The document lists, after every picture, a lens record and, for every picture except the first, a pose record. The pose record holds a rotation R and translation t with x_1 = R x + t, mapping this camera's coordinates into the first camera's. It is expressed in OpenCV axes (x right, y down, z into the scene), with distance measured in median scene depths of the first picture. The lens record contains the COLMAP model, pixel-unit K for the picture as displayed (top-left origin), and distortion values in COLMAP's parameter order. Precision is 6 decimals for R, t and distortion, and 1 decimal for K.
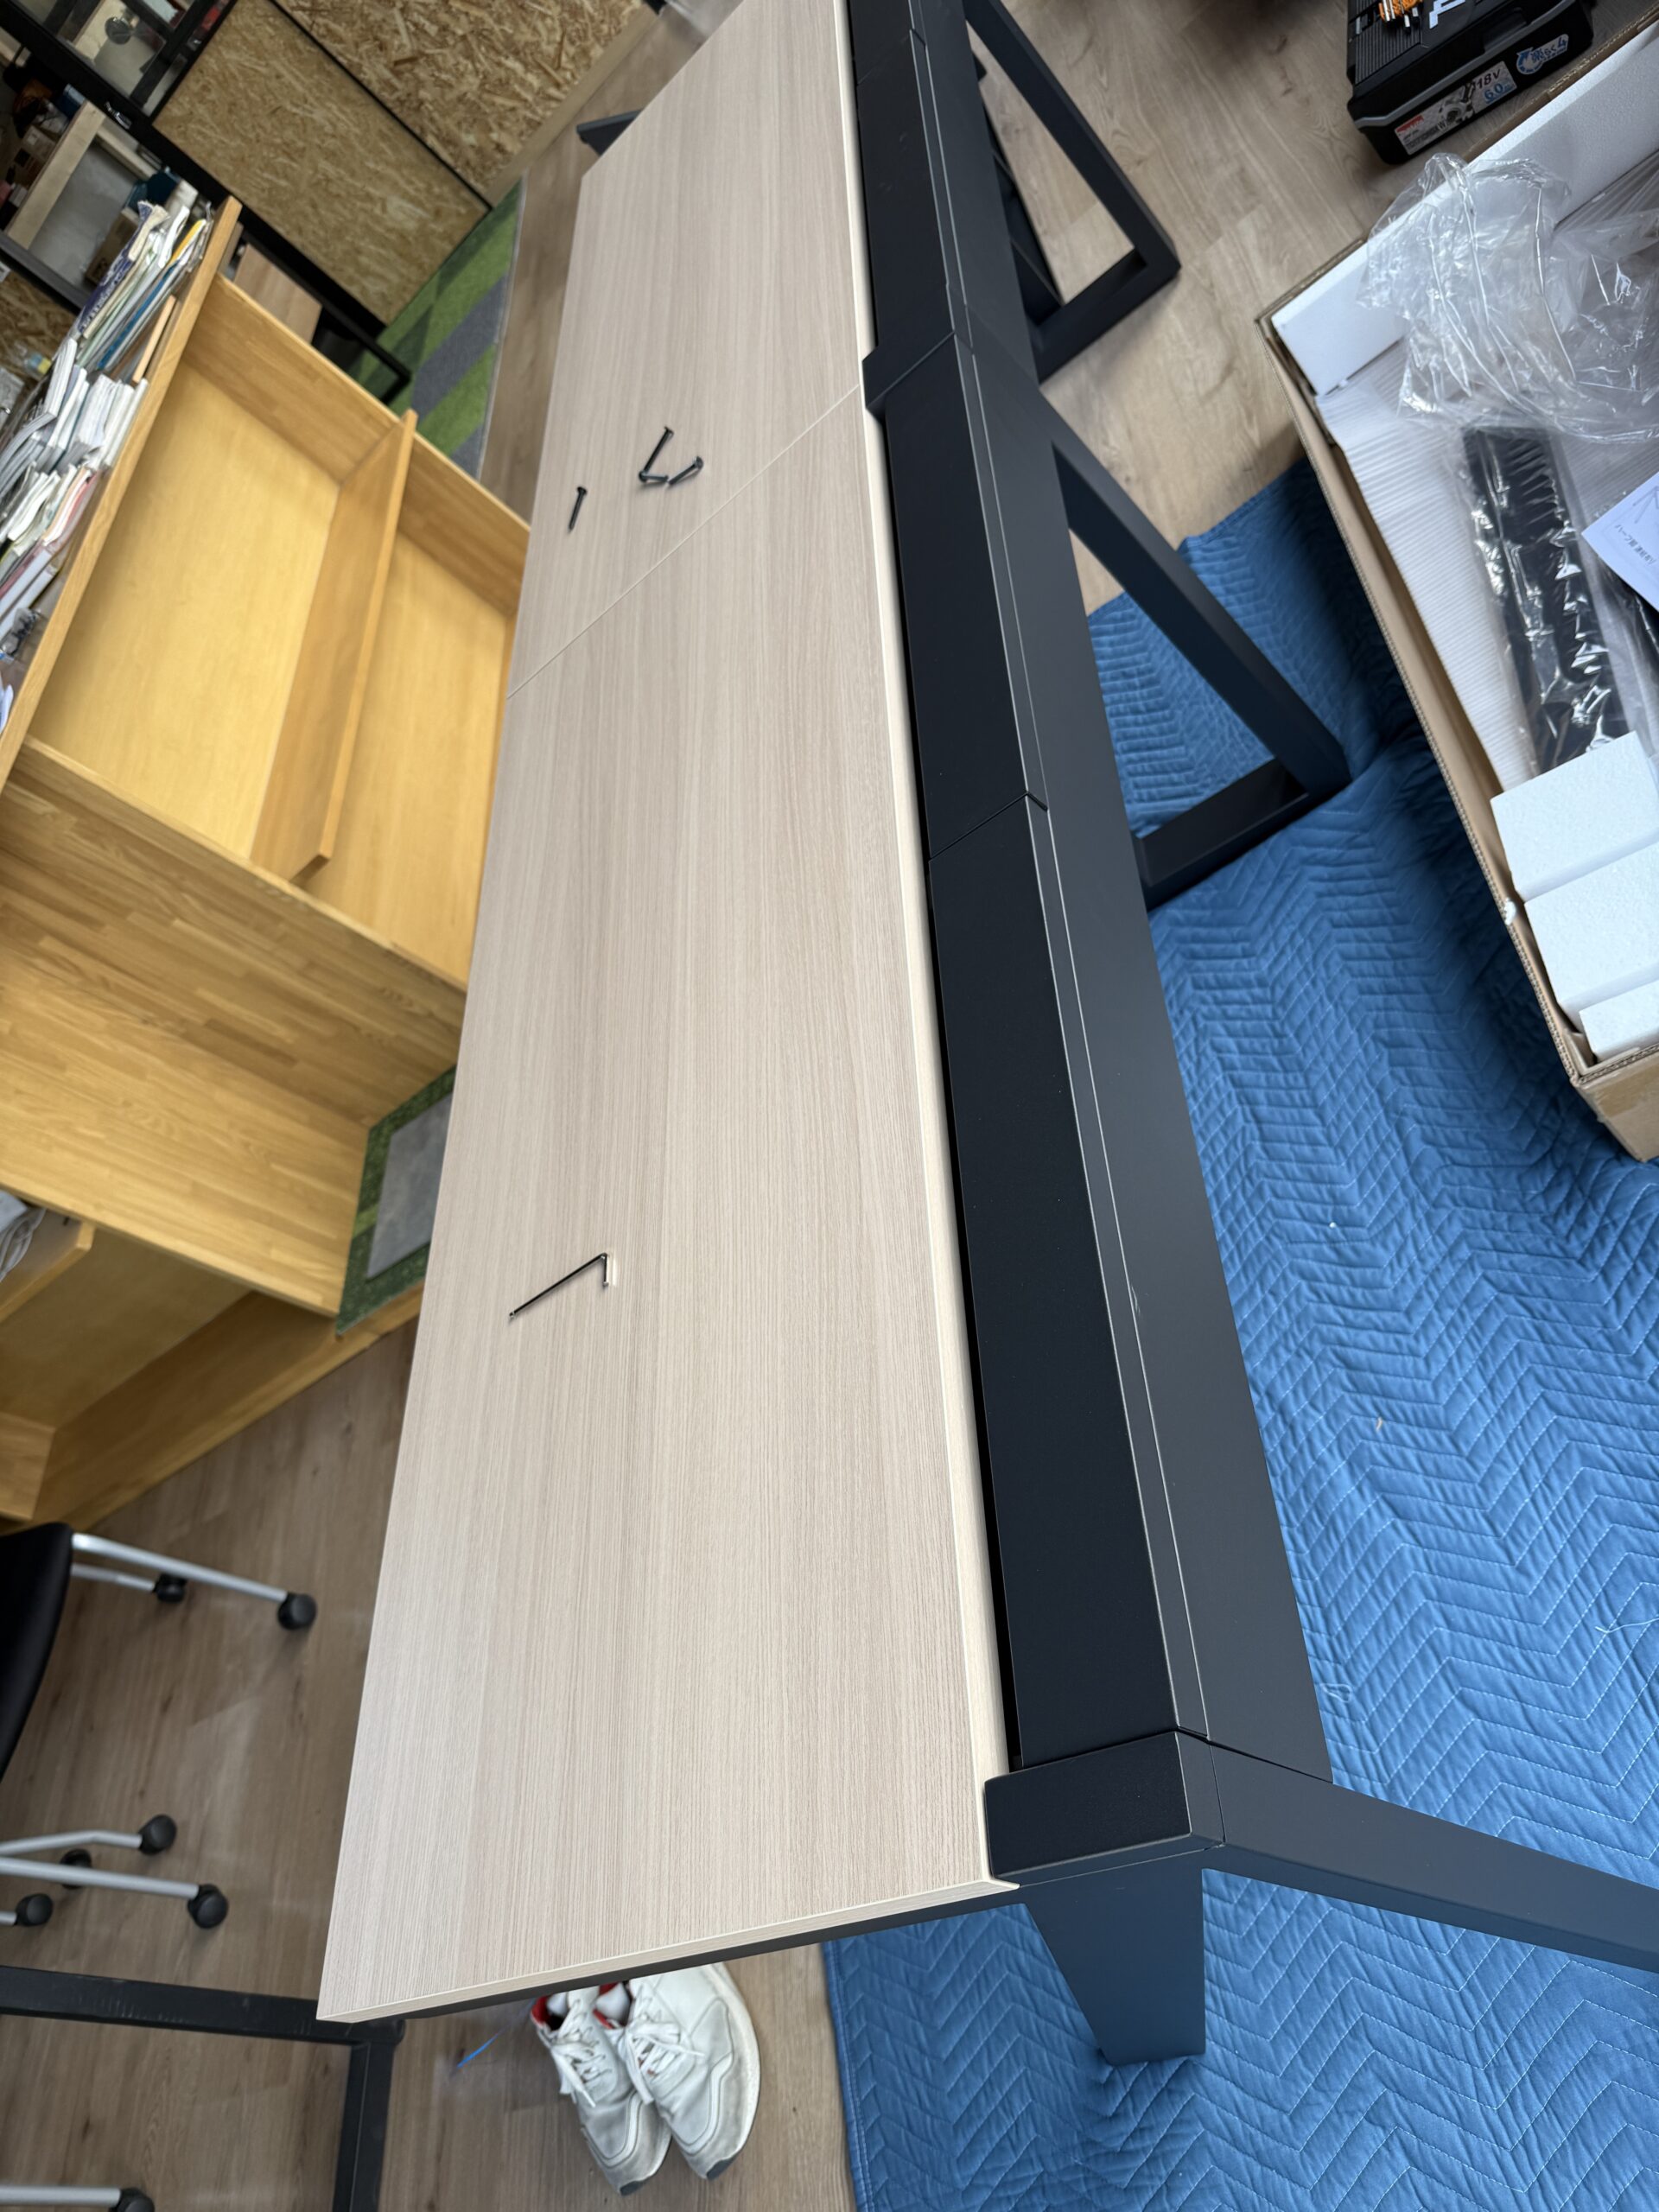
lens RADIAL K [[1573.5, 0, 830.4], [0, 1573.5, 1108.2], [0, 0, 1]] dist [0.025060, -0.022585]
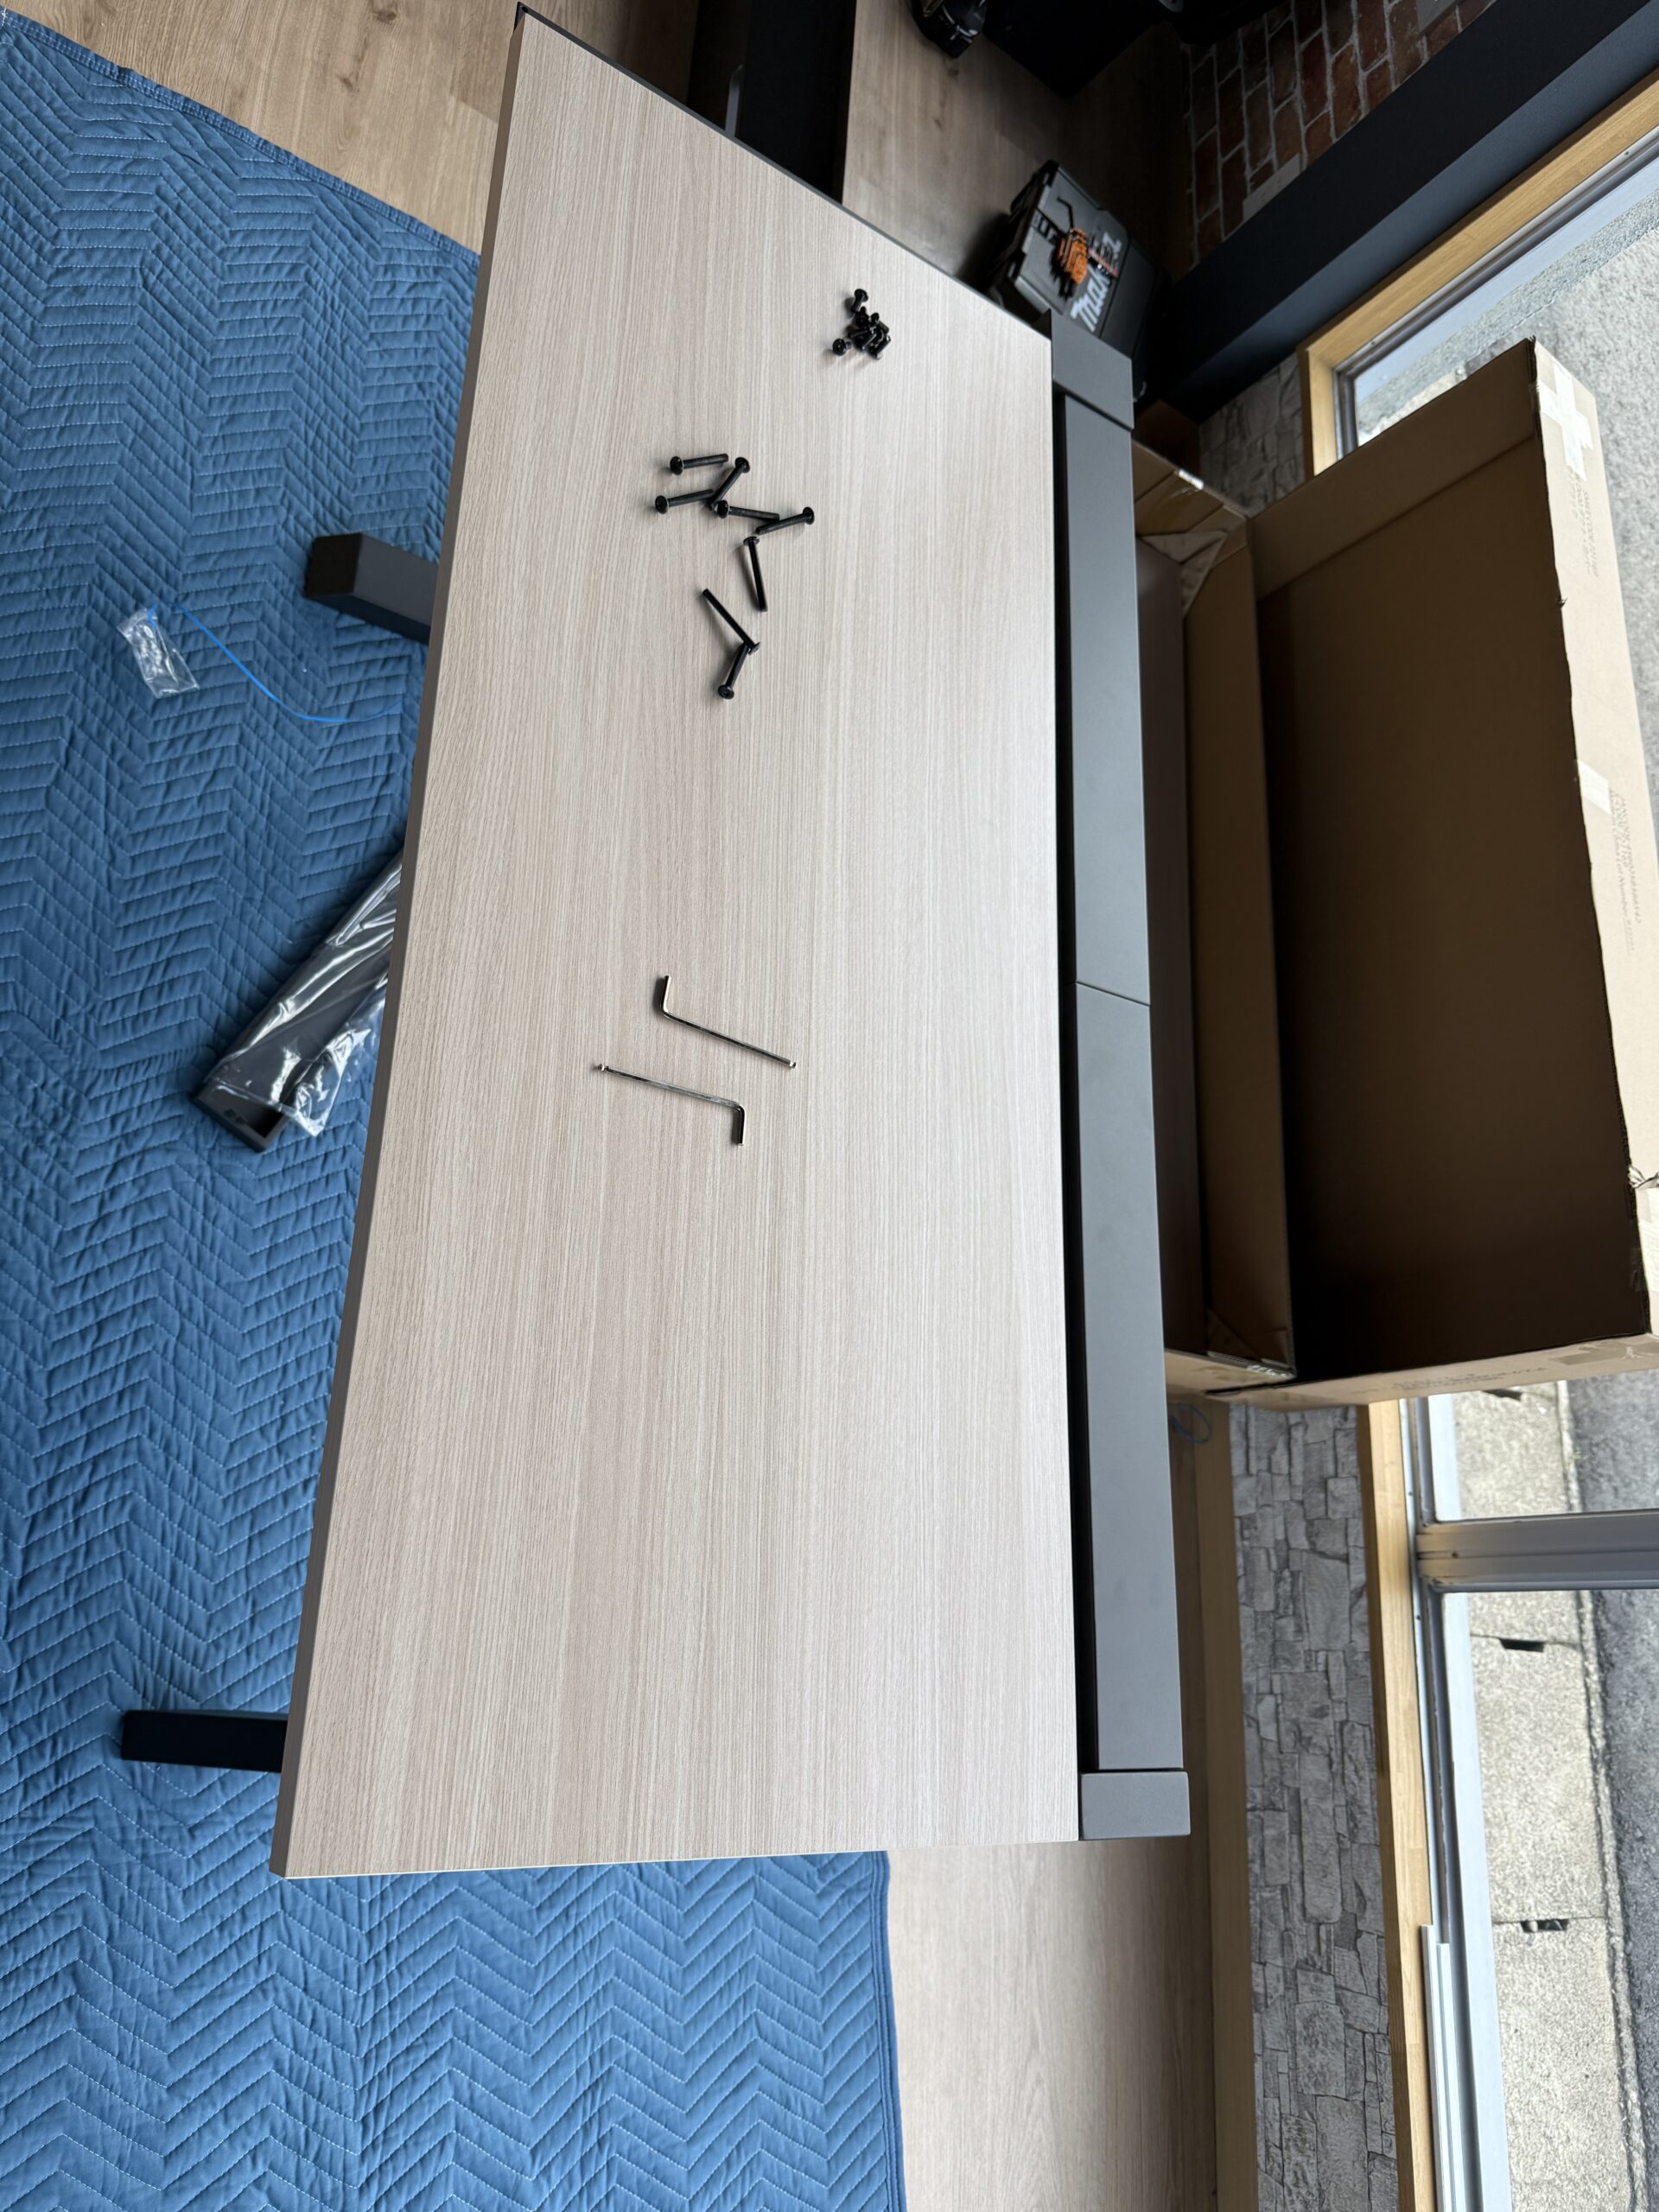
lens RADIAL K [[1573.5, 0, 828.8], [0, 1573.5, 1104.1], [0, 0, 1]] dist [0.025060, -0.022585]
pose [[0.201330, 0.368895, 0.907404, -1.124162], [-0.604553, 0.775680, -0.181209, 0.261516], [-0.770702, -0.512091, 0.379184, 0.701089]]
